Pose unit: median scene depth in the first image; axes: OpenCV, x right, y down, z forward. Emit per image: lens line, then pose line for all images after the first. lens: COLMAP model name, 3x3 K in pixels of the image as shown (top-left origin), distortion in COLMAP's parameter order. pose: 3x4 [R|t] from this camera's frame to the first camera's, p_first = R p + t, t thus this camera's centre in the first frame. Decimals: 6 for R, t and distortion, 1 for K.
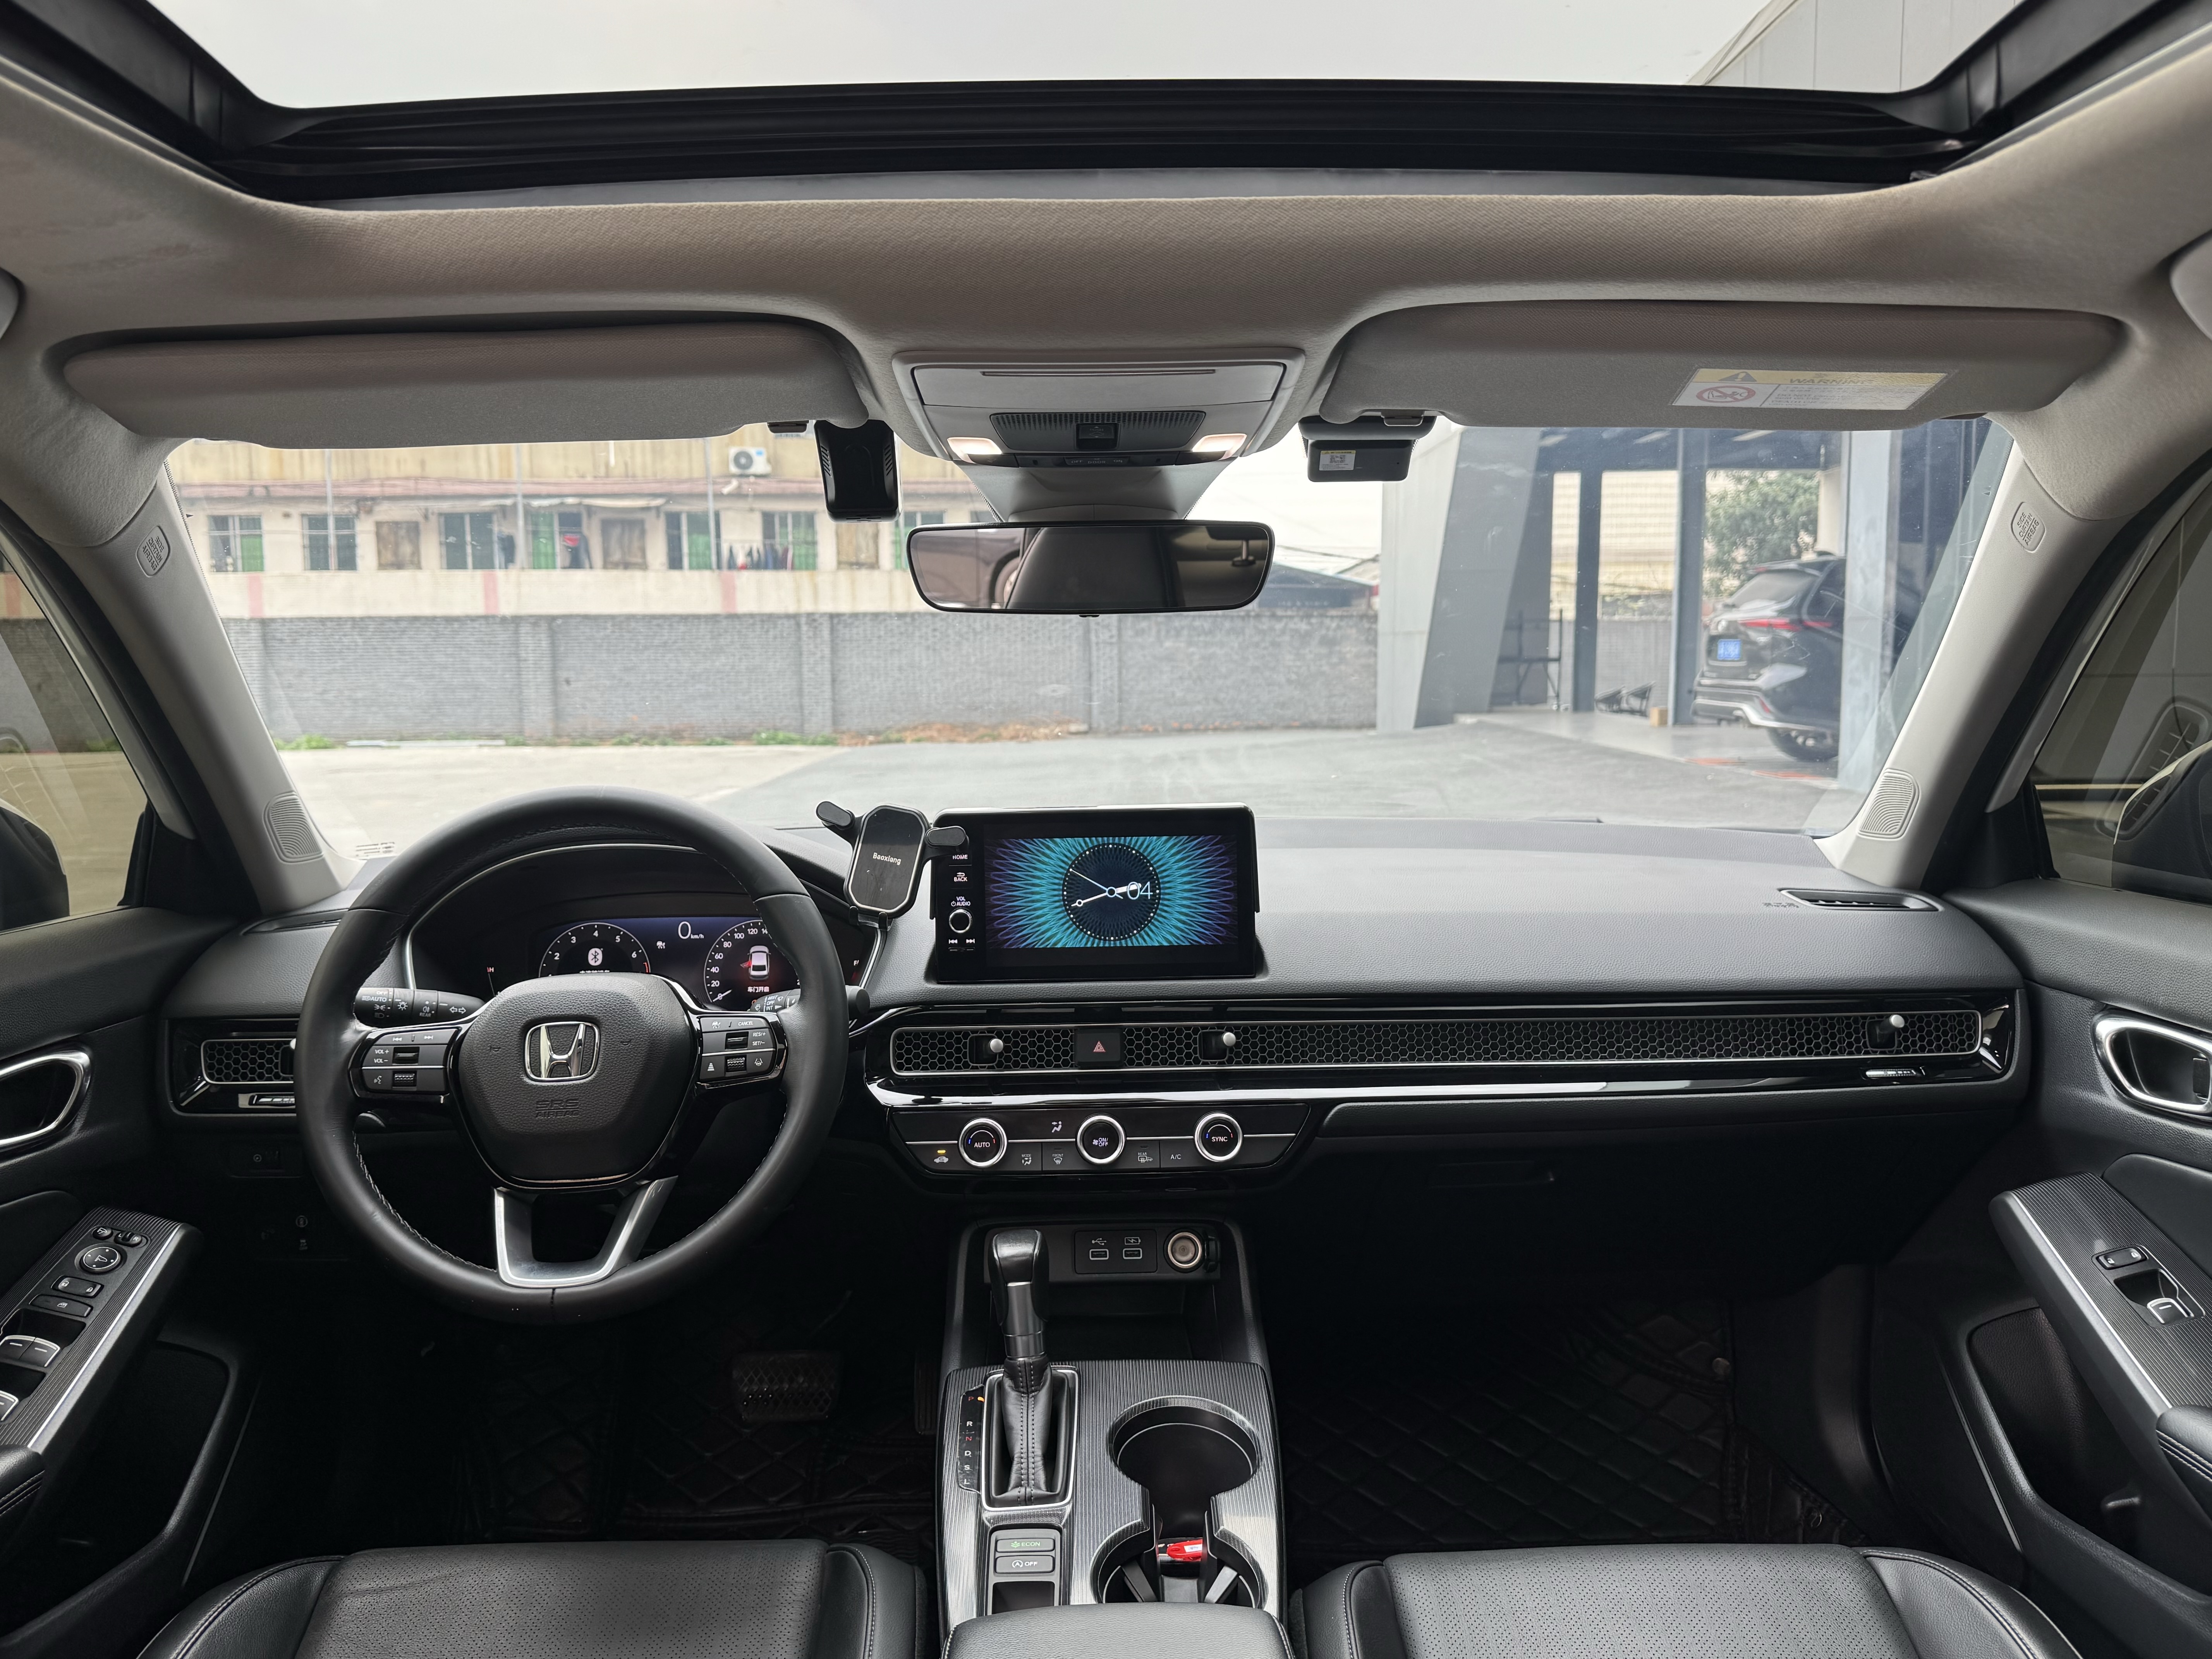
lens RADIAL K [[1636.2, 0, 1169.4], [0, 1636.2, 839.2], [0, 0, 1]] dist [0.088991, -0.235249]
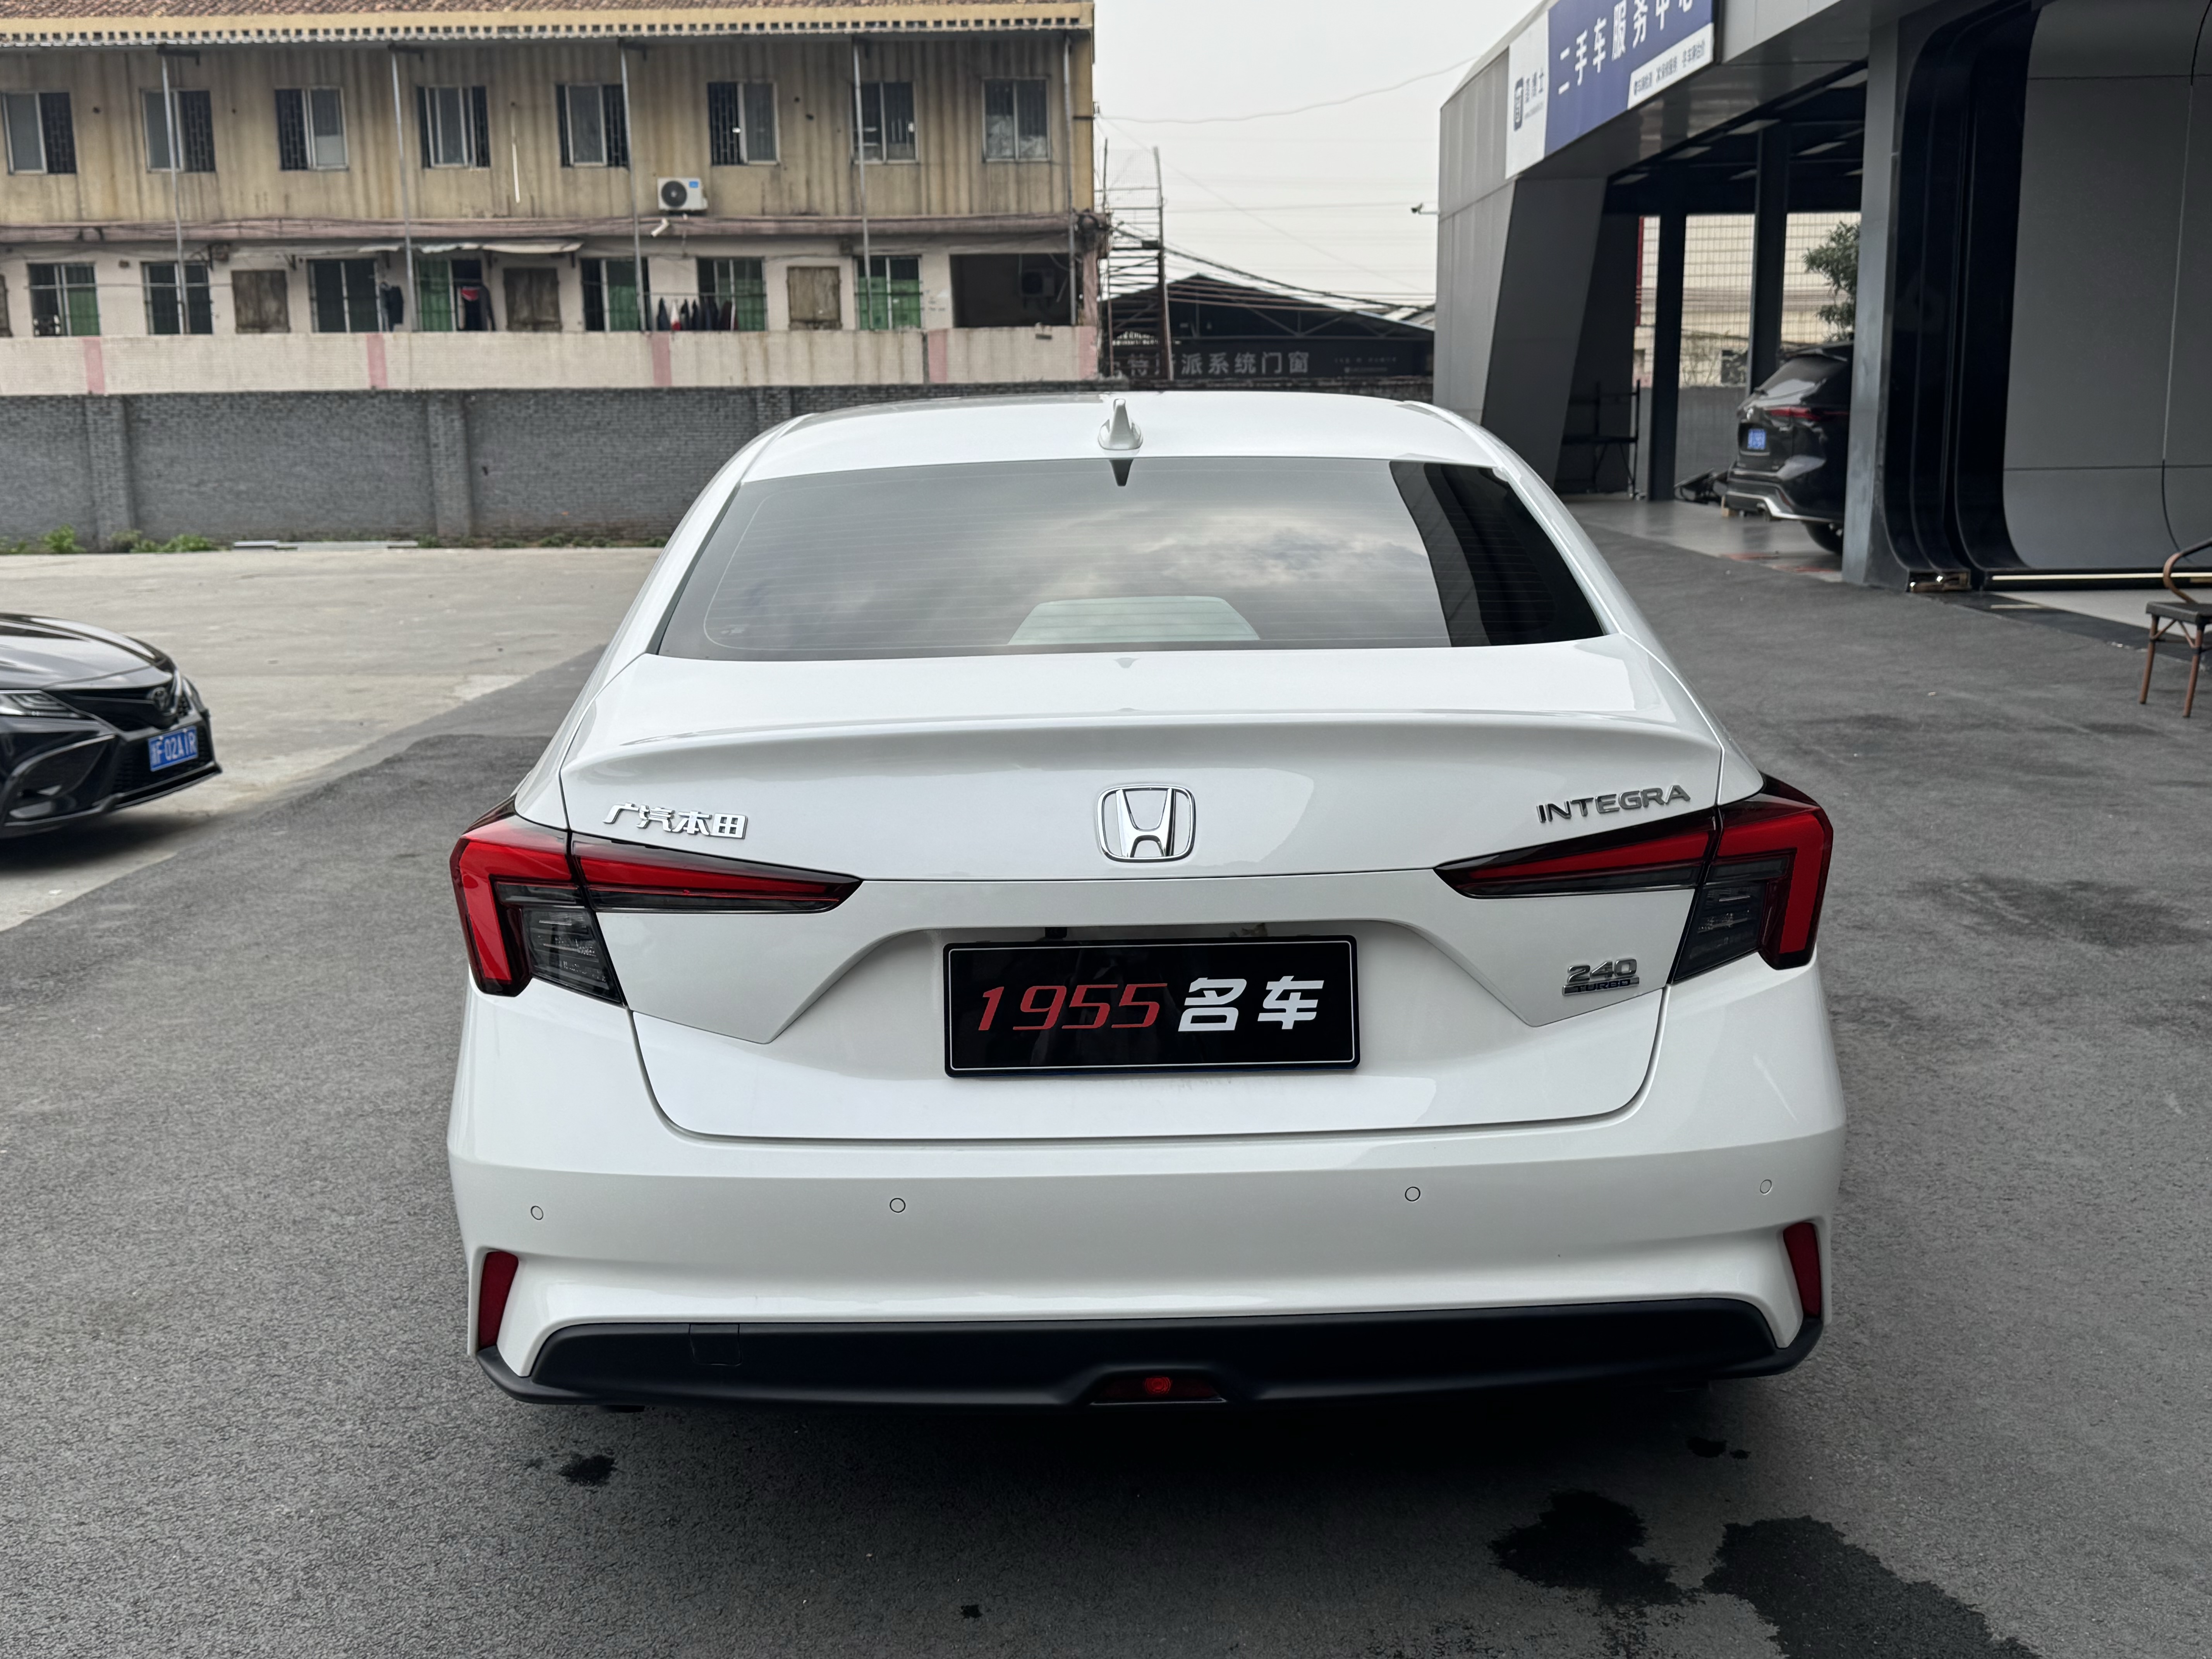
lens RADIAL K [[2190.2, 0, 1119.1], [0, 2190.2, 848.9], [0, 0, 1]] dist [0.165793, -0.363481]
pose [[0.999083, 0.000604, -0.042805, 0.010204], [0.002865, 0.996715, 0.080943, 0.006256], [0.042713, -0.080992, 0.995799, -0.119332]]
